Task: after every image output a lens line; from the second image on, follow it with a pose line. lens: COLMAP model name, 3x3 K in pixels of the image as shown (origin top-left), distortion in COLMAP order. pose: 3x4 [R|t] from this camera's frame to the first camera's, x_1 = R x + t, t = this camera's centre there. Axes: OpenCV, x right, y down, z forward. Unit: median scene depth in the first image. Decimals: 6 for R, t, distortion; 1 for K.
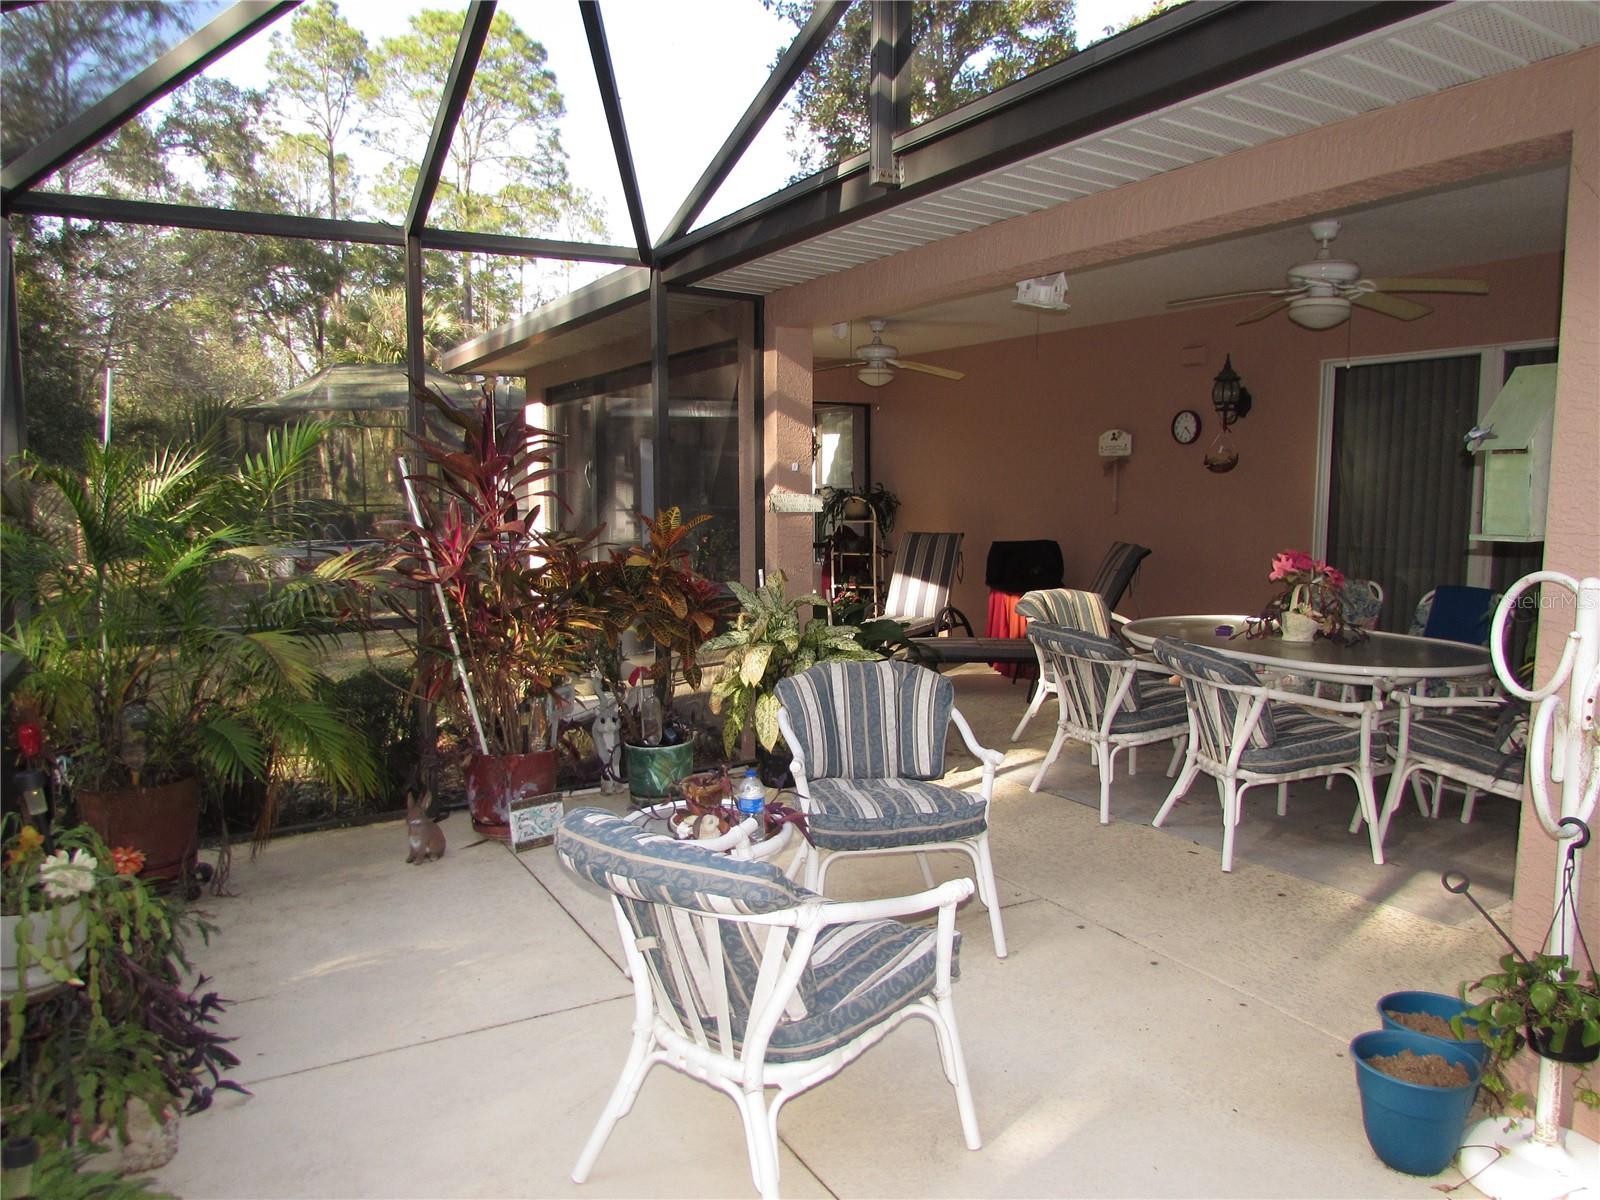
lens RADIAL K [[1134.9, 0, 796.3], [0, 1134.9, 605.6], [0, 0, 1]] dist [-0.038566, 0.020175]
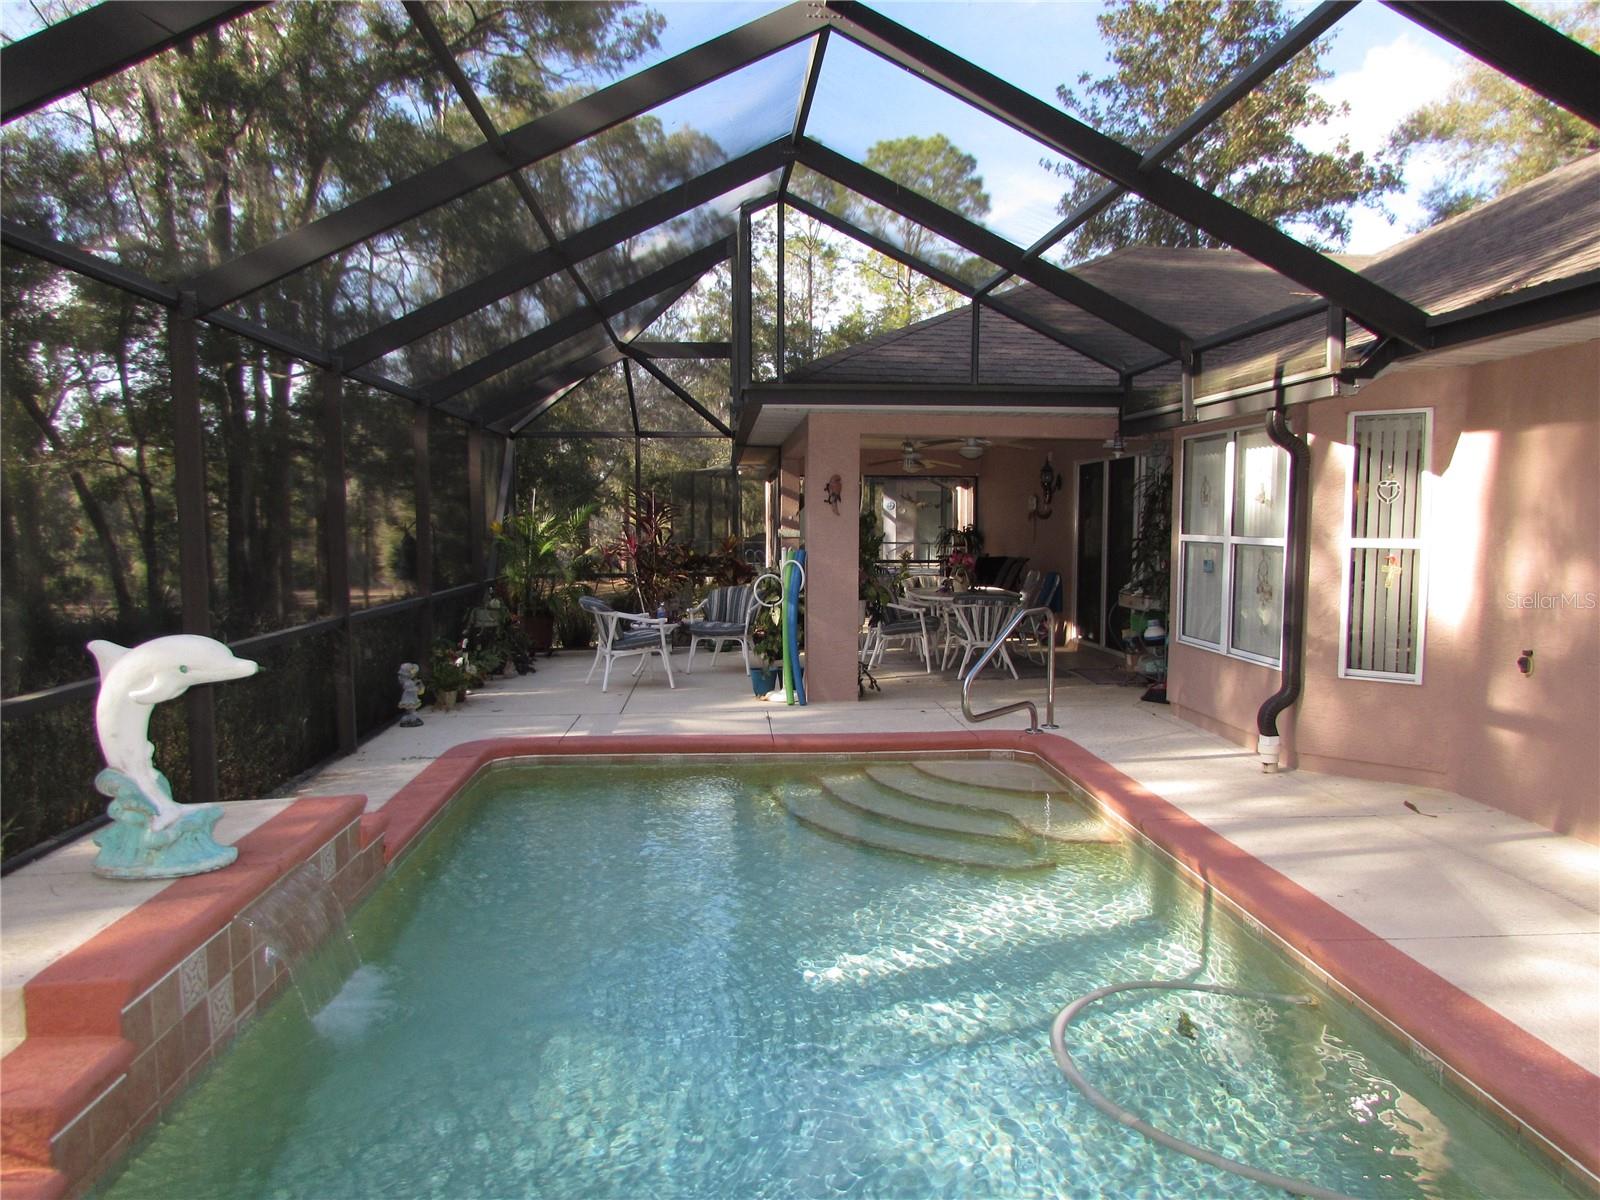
lens RADIAL K [[1134.9, 0, 804.8], [0, 1134.9, 603.4], [0, 0, 1]] dist [-0.038566, 0.020175]
pose [[0.908602, 0.031919, -0.416442, 0.822651], [-0.046941, 0.998562, -0.025882, 0.095696], [0.415017, 0.043064, 0.908794, -0.927877]]
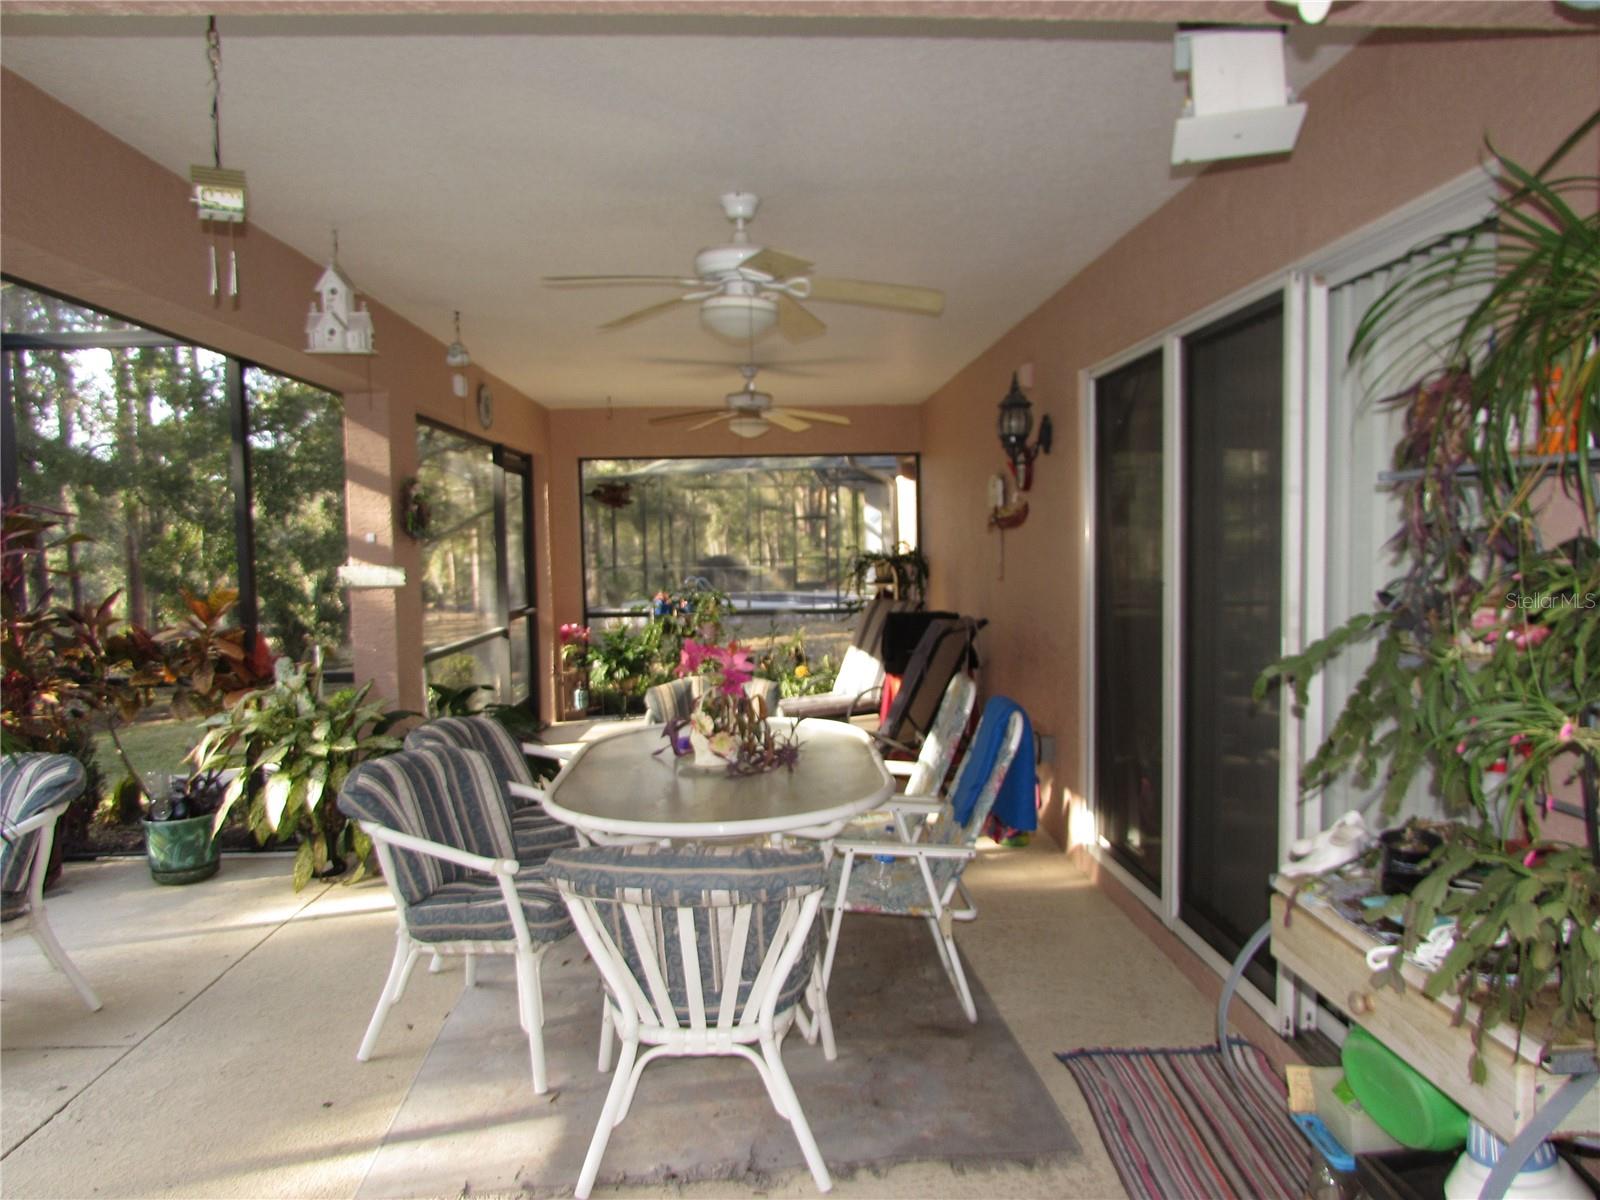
lens RADIAL K [[1134.9, 0, 800.2], [0, 1134.9, 602.4], [0, 0, 1]] dist [-0.038566, 0.020175]
pose [[0.891837, 0.008873, -0.452269, 0.602257], [-0.030482, 0.998714, -0.040513, -0.032396], [0.451328, 0.049917, 0.890961, 0.262699]]
